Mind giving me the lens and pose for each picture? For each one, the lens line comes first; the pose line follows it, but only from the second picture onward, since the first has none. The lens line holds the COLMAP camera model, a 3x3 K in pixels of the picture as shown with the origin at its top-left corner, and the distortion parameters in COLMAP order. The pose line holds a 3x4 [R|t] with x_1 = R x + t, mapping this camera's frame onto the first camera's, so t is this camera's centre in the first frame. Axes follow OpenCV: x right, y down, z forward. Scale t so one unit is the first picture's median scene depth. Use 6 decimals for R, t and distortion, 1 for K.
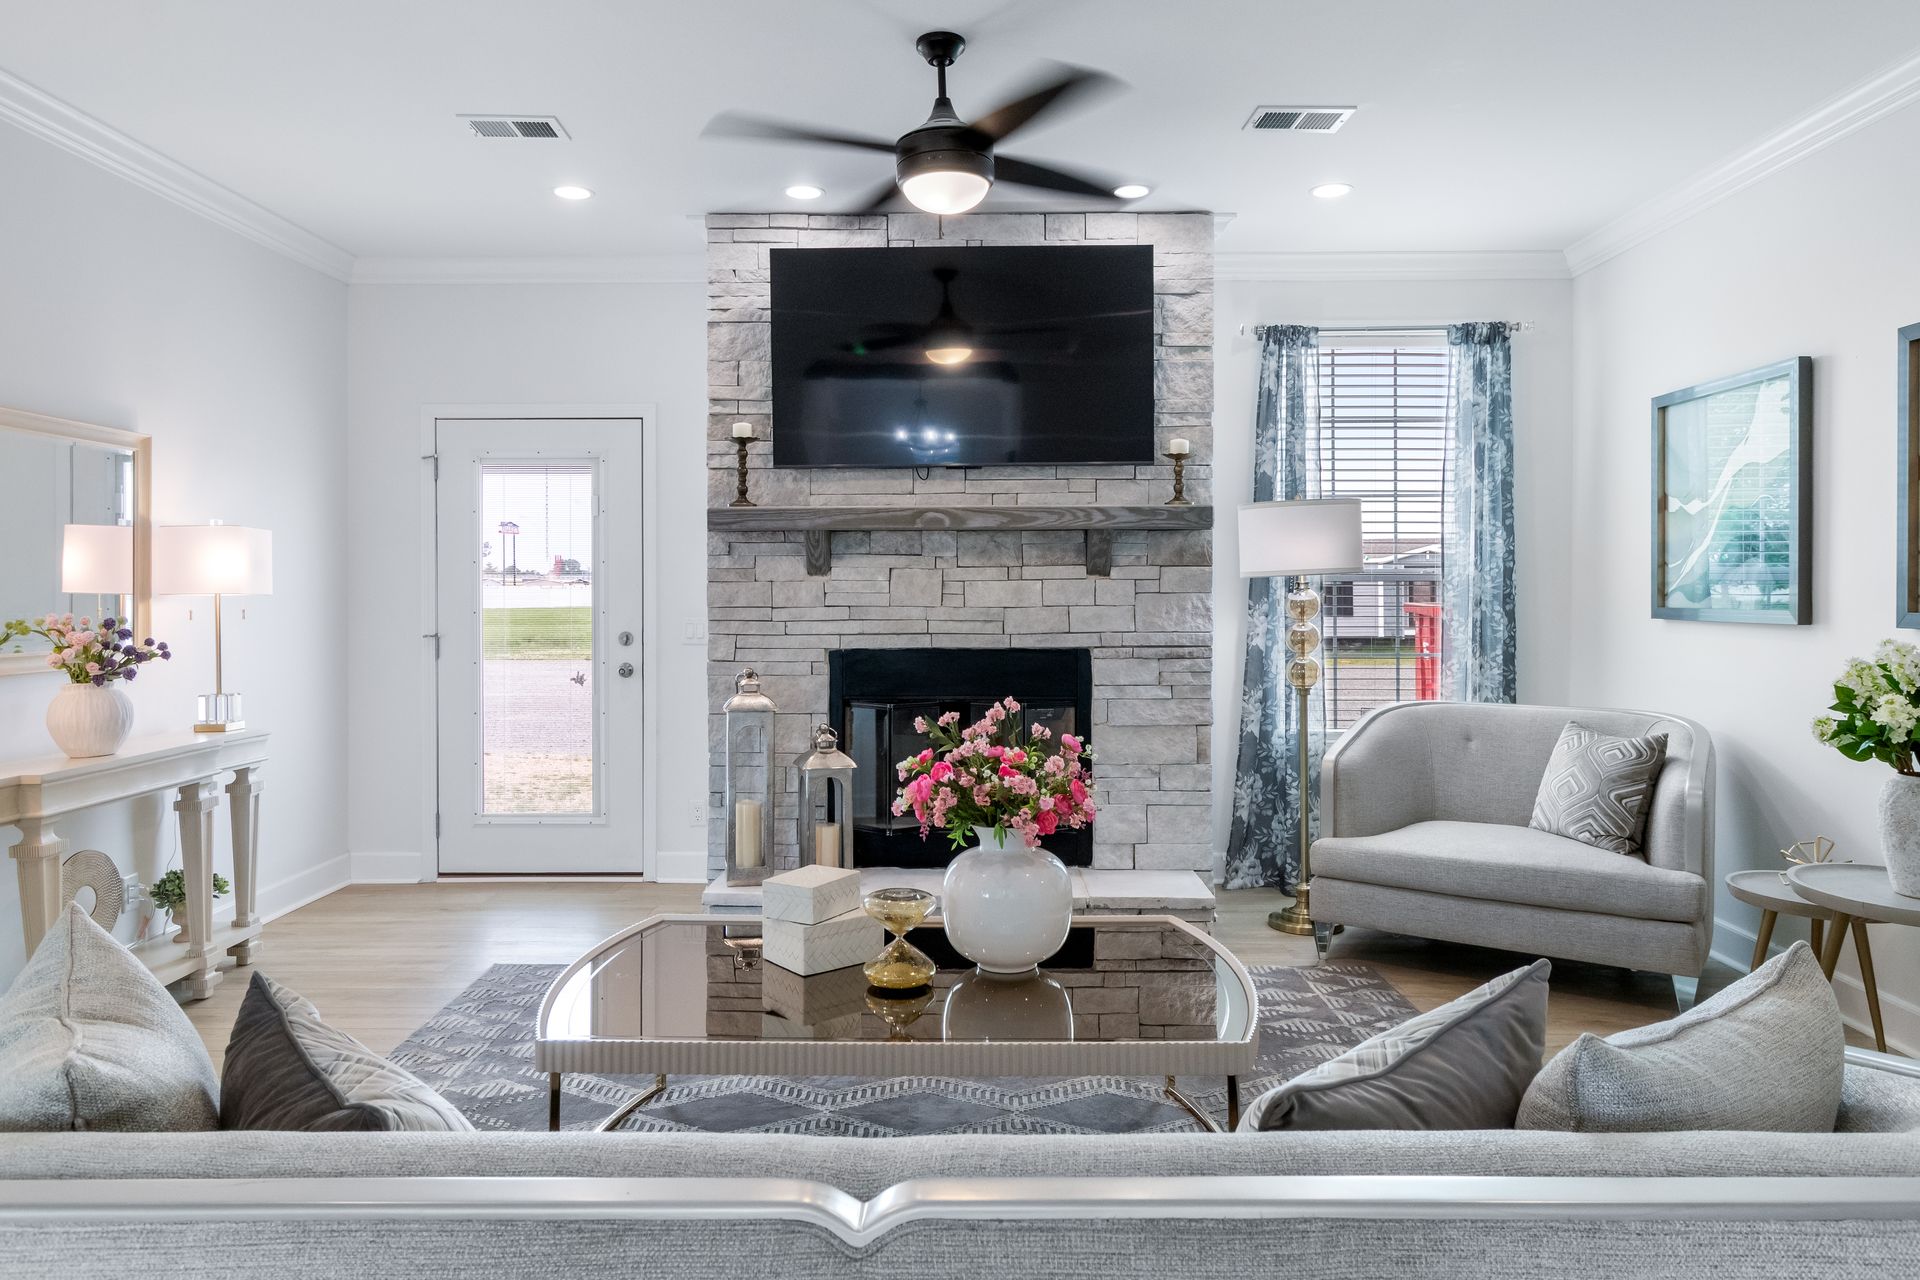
lens RADIAL K [[1235.5, 0, 959.2], [0, 1235.5, 591.8], [0, 0, 1]] dist [0.002663, 0.000225]
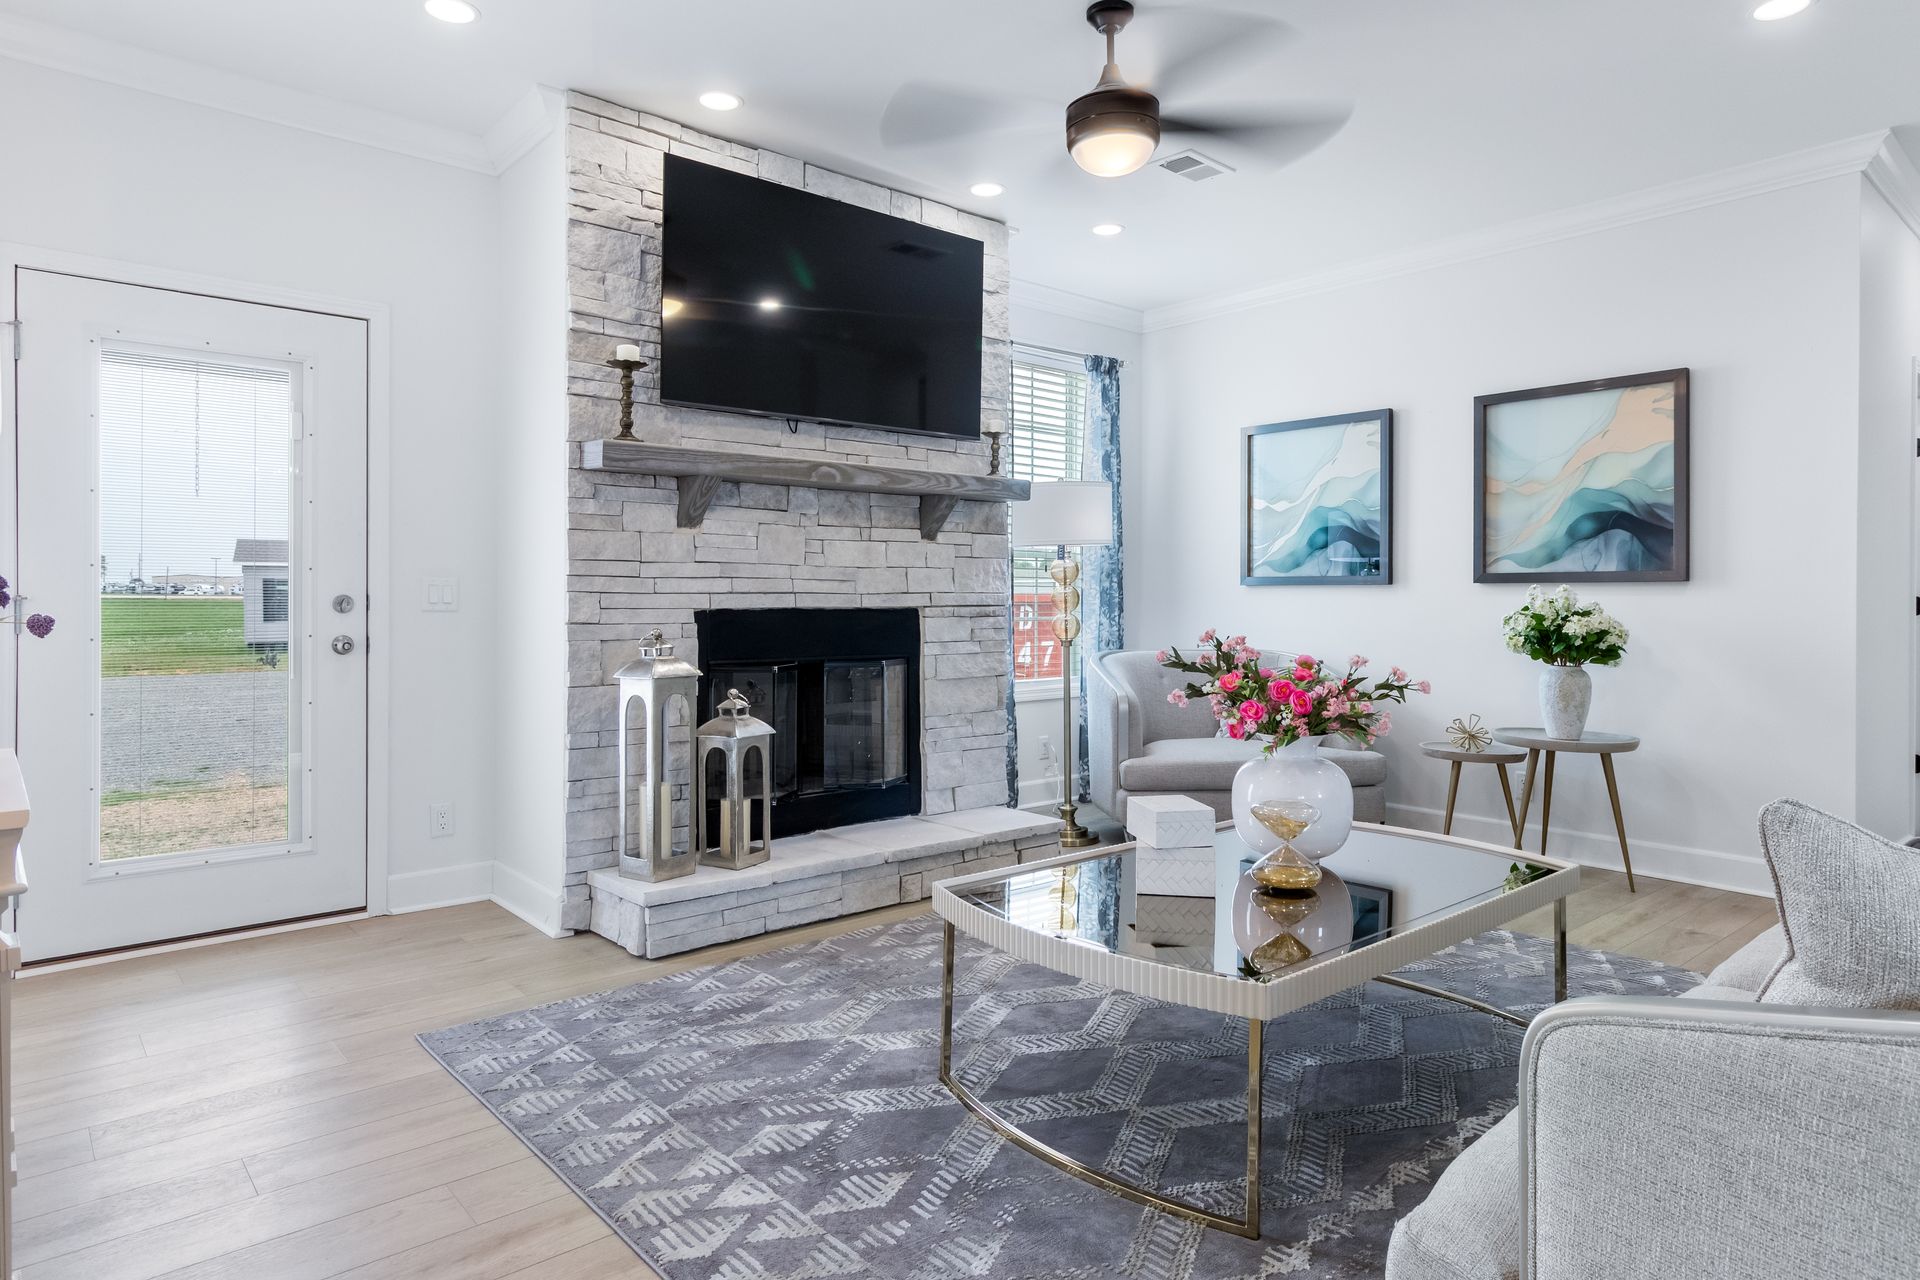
lens RADIAL K [[1127.7, 0, 970.2], [0, 1127.7, 590.1], [0, 0, 1]] dist [0.001213, 0.000466]
pose [[0.742707, 0.008693, 0.669560, -0.513532], [-0.004038, 0.999956, -0.008503, 0.038755], [-0.669604, 0.003612, 0.742709, 0.253169]]
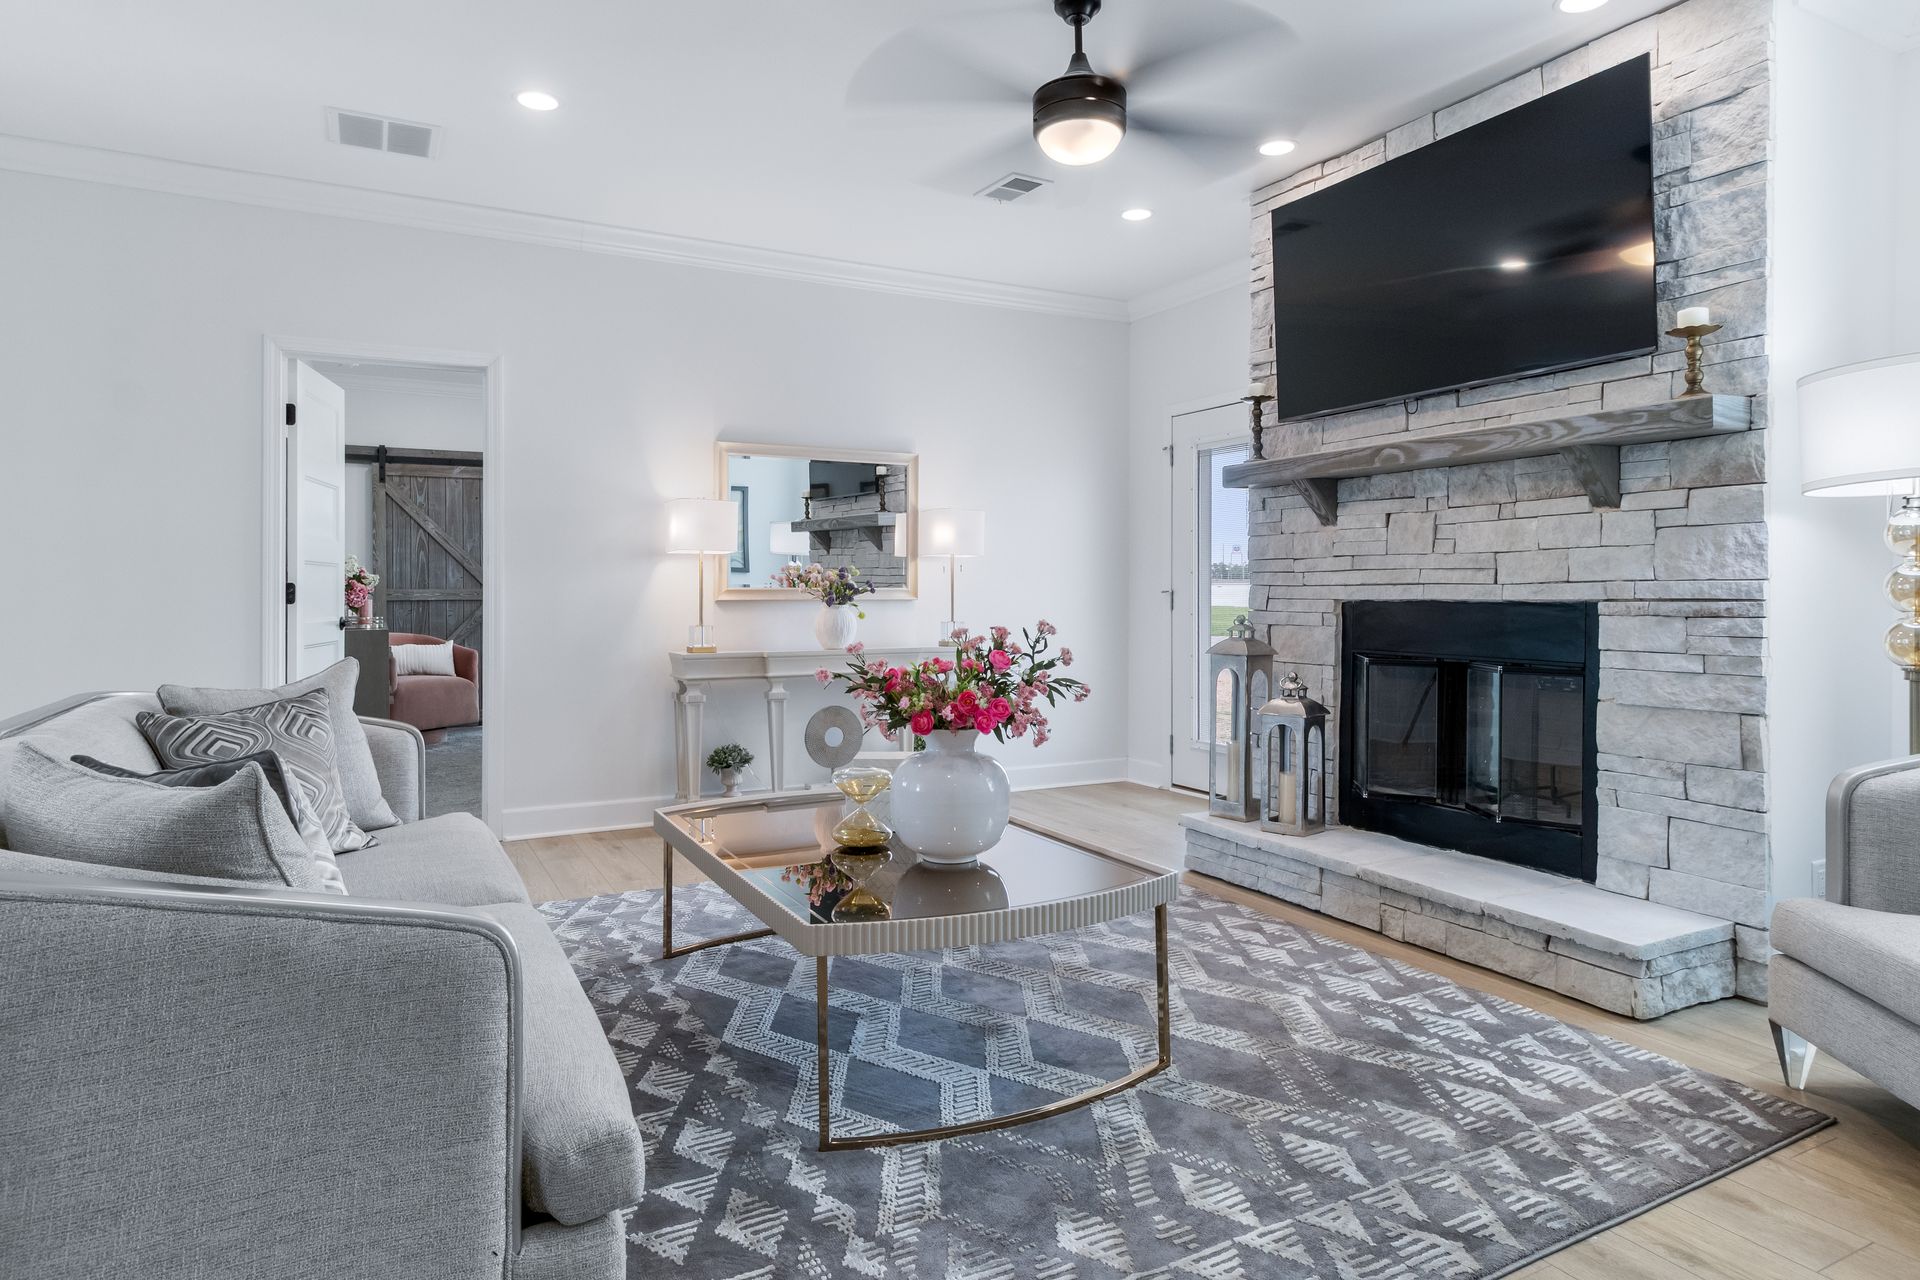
lens RADIAL K [[1127.7, 0, 970.2], [0, 1127.7, 590.1], [0, 0, 1]] dist [0.001213, 0.000466]
pose [[0.484949, 0.000698, -0.874542, 0.536172], [-0.000998, 0.999999, 0.000245, 0.038650], [0.874542, 0.000754, 0.484949, 0.314760]]
